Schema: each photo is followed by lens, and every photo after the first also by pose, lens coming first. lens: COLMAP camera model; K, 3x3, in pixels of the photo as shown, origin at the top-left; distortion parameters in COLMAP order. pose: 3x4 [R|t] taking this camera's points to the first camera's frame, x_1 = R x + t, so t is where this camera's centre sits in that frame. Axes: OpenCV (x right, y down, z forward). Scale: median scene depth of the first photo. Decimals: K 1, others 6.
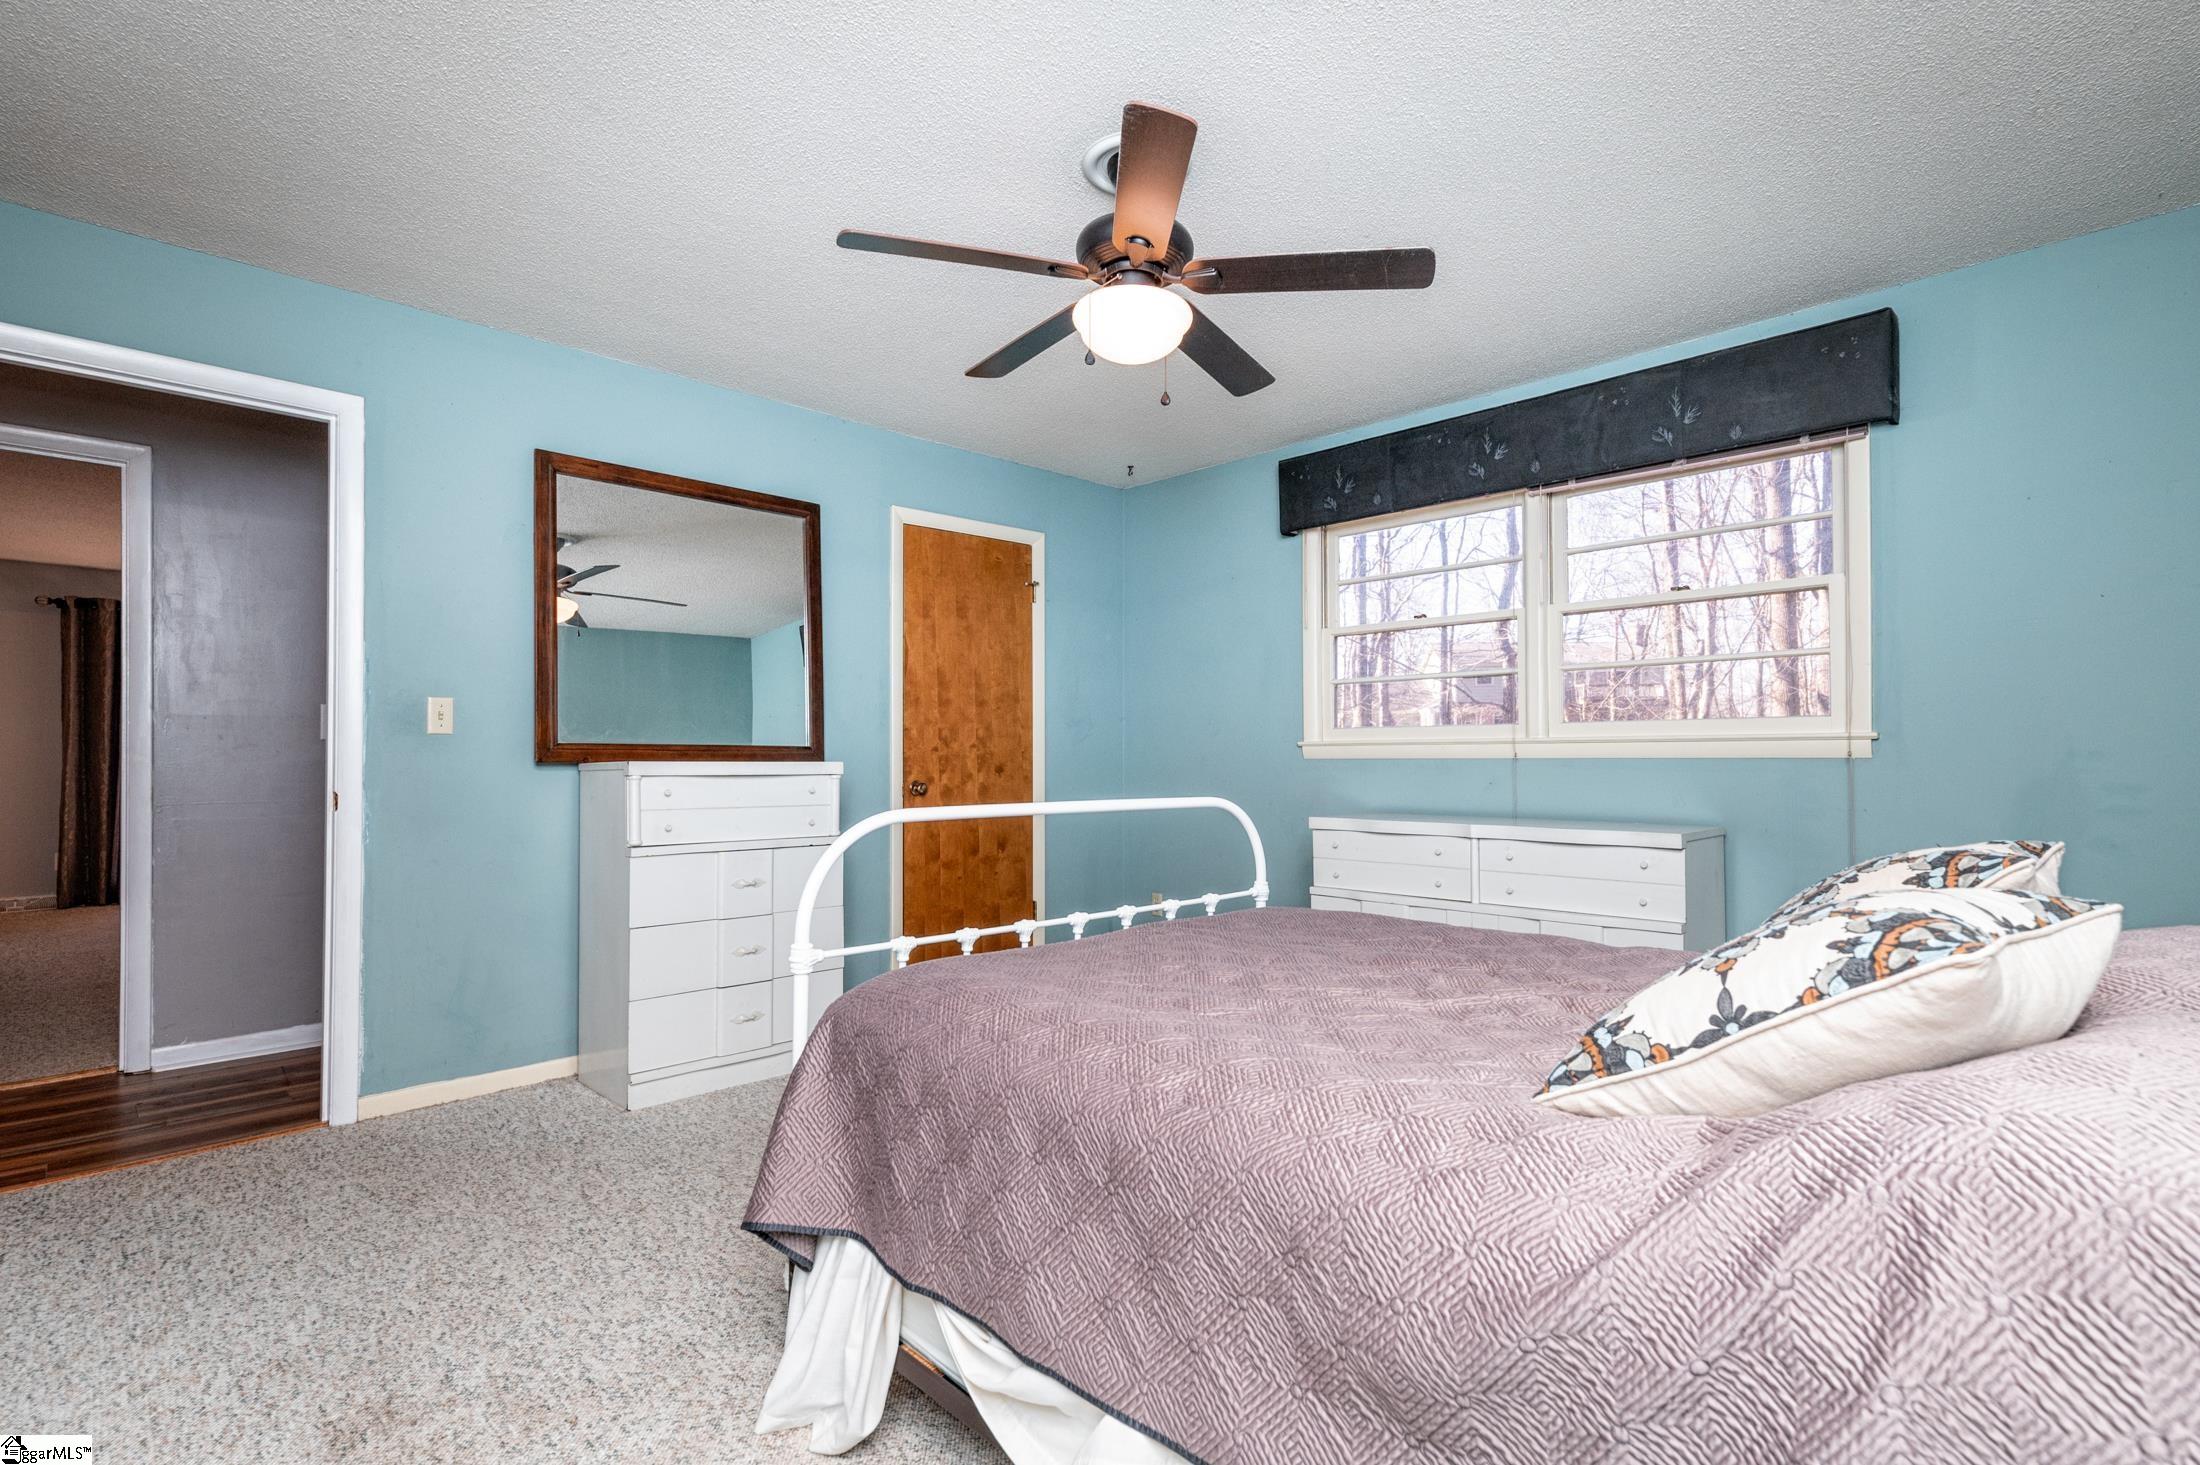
lens RADIAL K [[1071.9, 0, 1100.7], [0, 1071.9, 733.1], [0, 0, 1]] dist [0.002146, 0.000524]
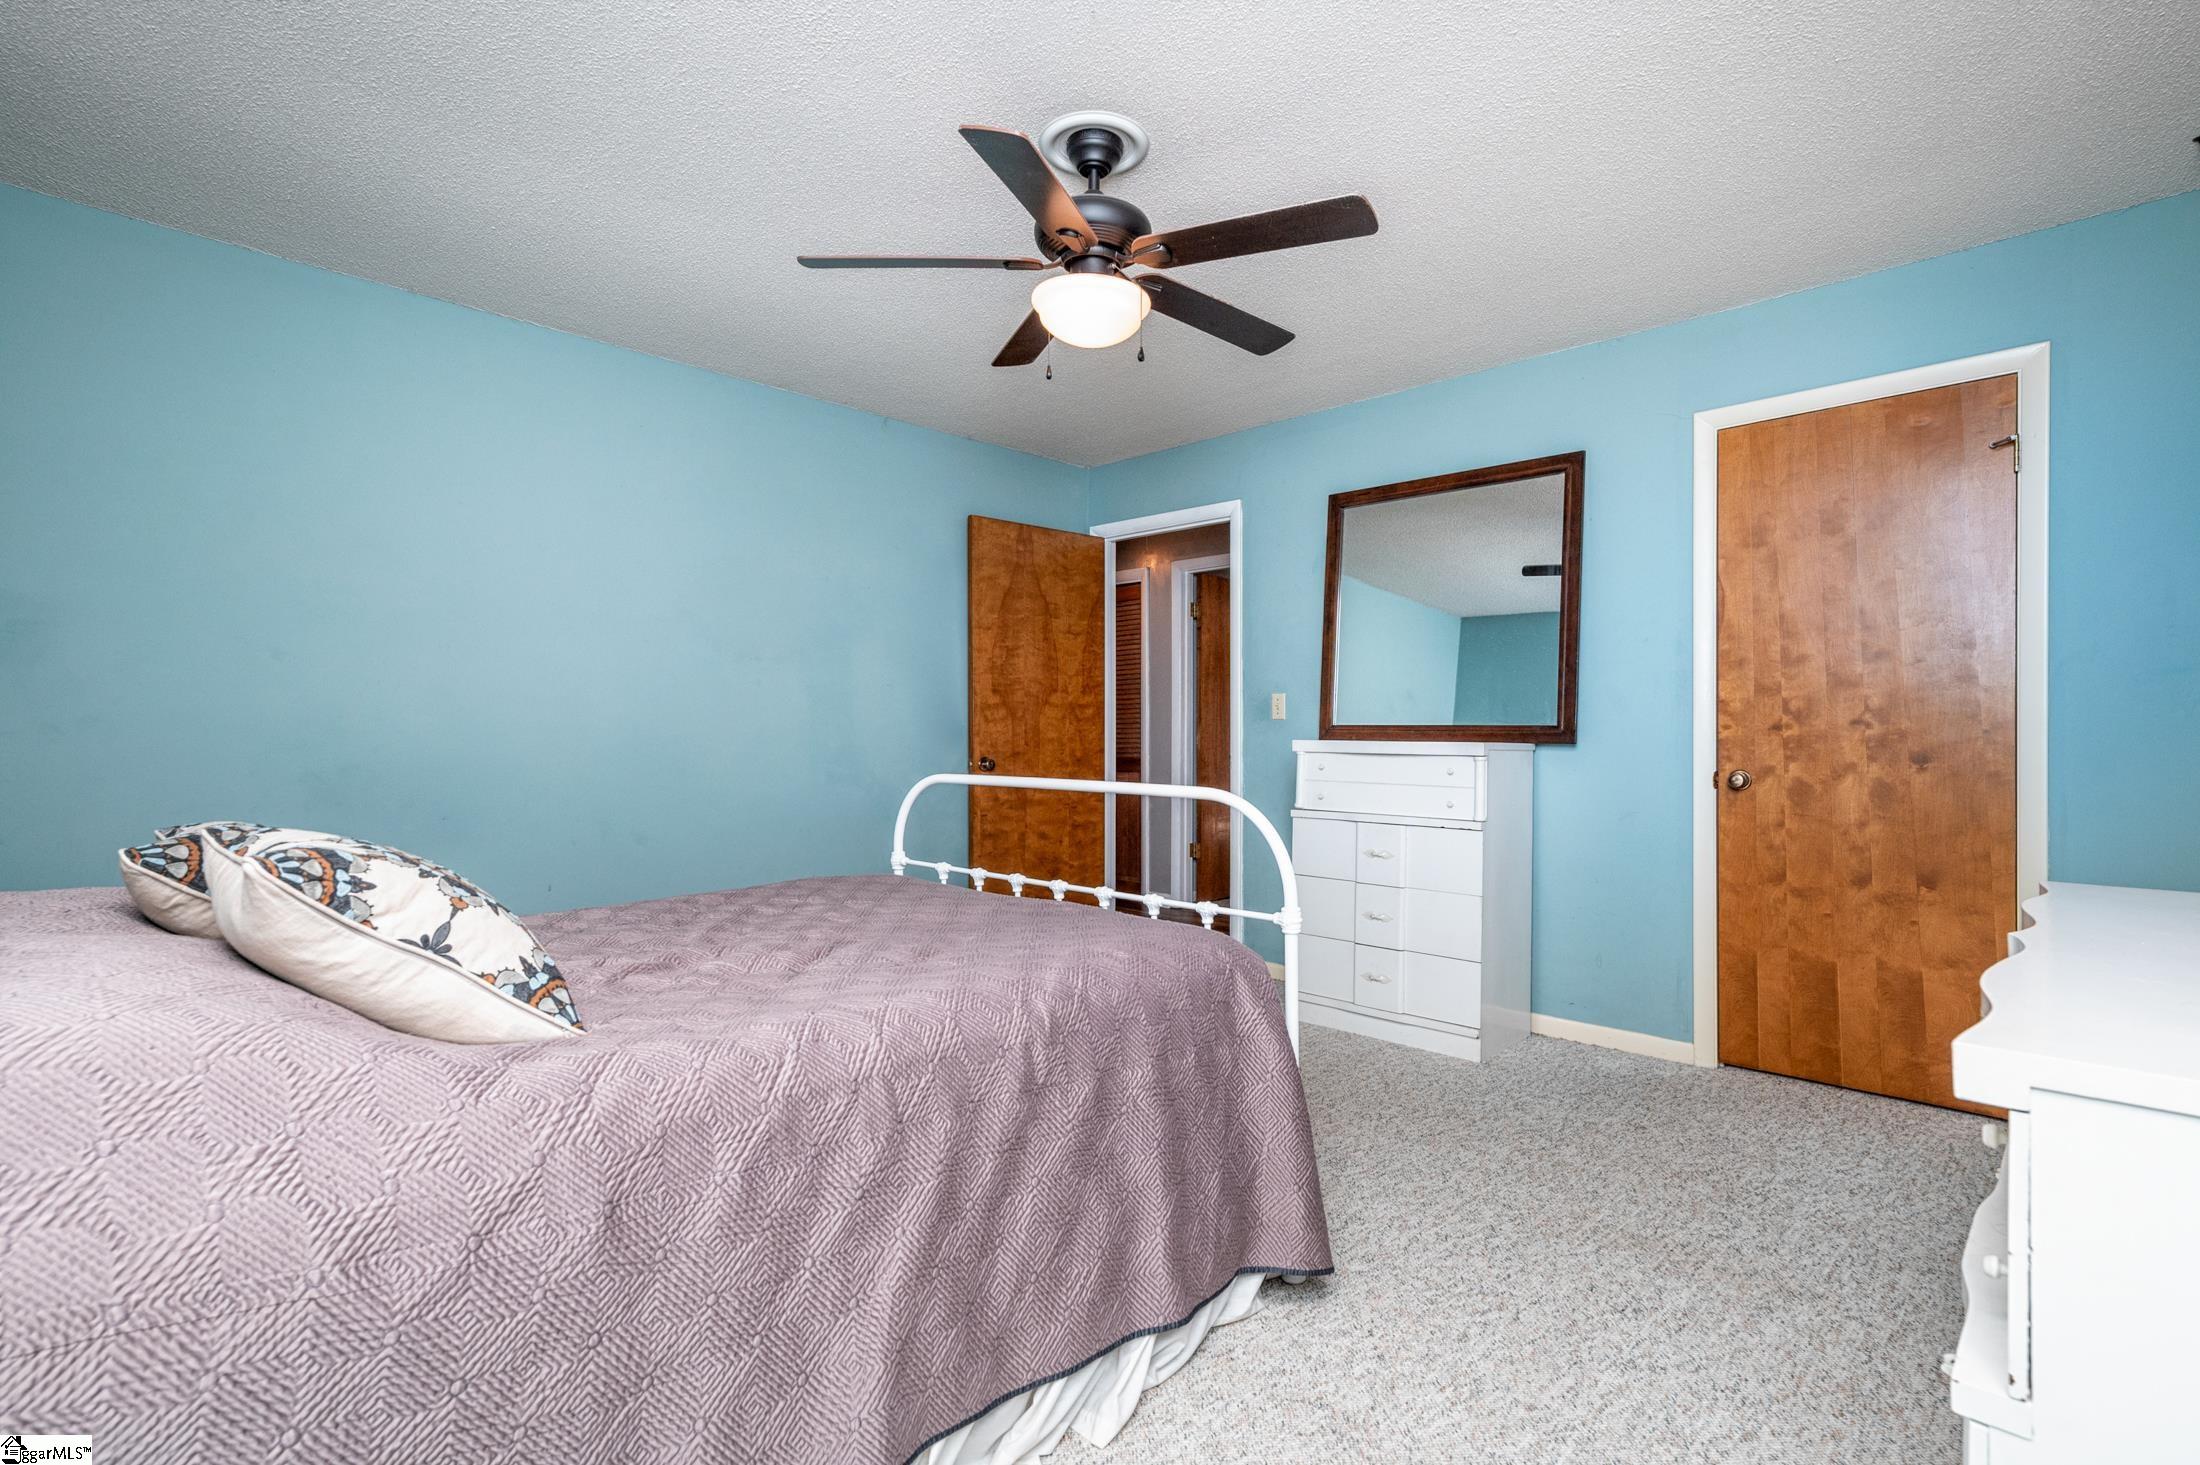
lens RADIAL K [[1071.9, 0, 1101.1], [0, 1071.9, 740.5], [0, 0, 1]] dist [0.002146, 0.000524]
pose [[-0.007454, 0.008232, -0.999938, 0.627783], [0.022115, 0.999723, 0.008065, 0.008859], [0.999728, -0.022054, -0.007634, 0.611203]]
